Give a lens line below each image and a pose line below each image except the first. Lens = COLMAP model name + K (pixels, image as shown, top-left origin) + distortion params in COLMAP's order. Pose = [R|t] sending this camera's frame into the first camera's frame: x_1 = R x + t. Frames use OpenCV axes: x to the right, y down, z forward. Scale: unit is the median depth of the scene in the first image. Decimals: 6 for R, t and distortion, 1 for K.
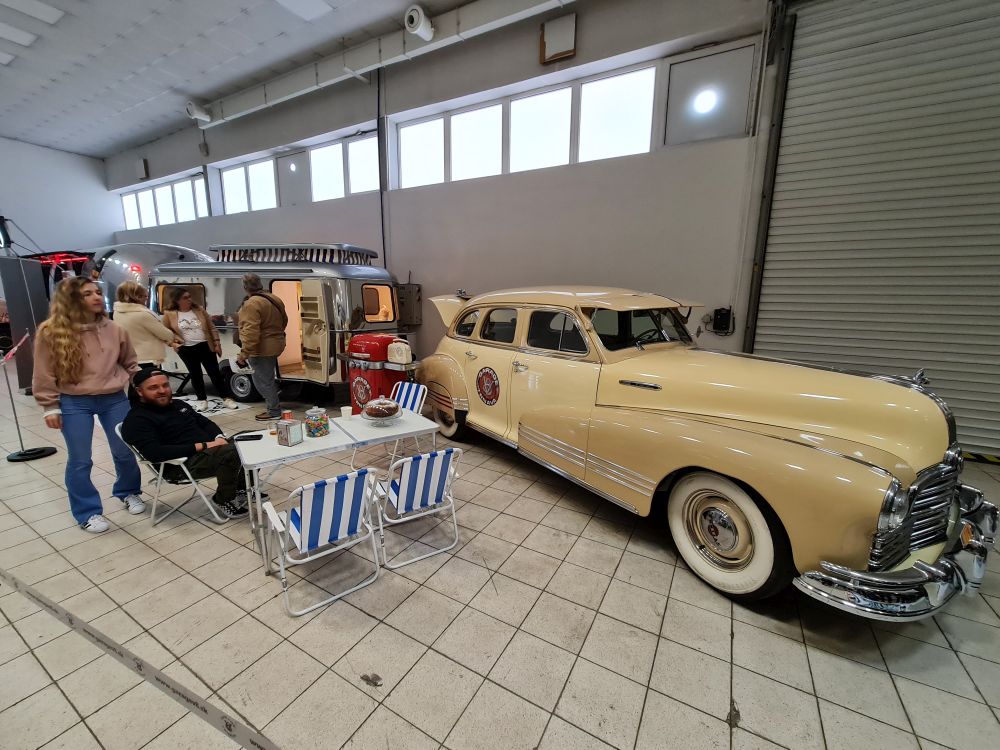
lens RADIAL K [[408.4, 0, 497.5], [0, 408.4, 372.1], [0, 0, 1]] dist [-0.005927, 0.001692]
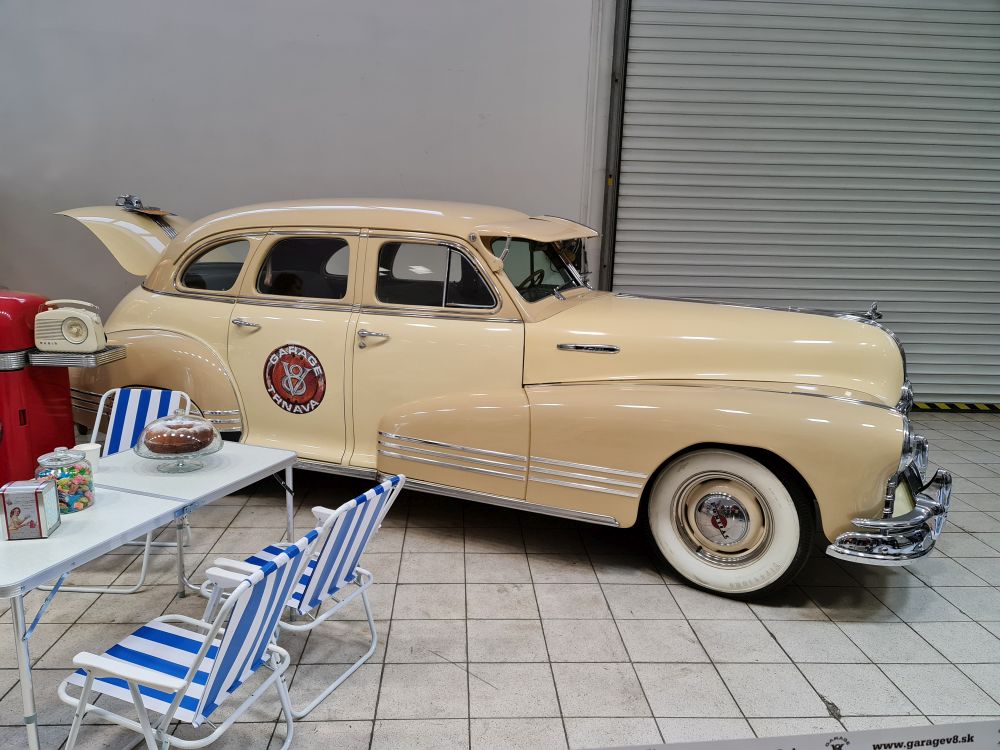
lens RADIAL K [[729.5, 0, 497.6], [0, 729.5, 379.3], [0, 0, 1]] dist [0.072445, -0.061385]
pose [[0.840248, -0.099043, 0.533079, -0.407684], [0.080359, 0.995065, 0.058214, -0.001155], [-0.536214, -0.006077, 0.844060, 0.024490]]
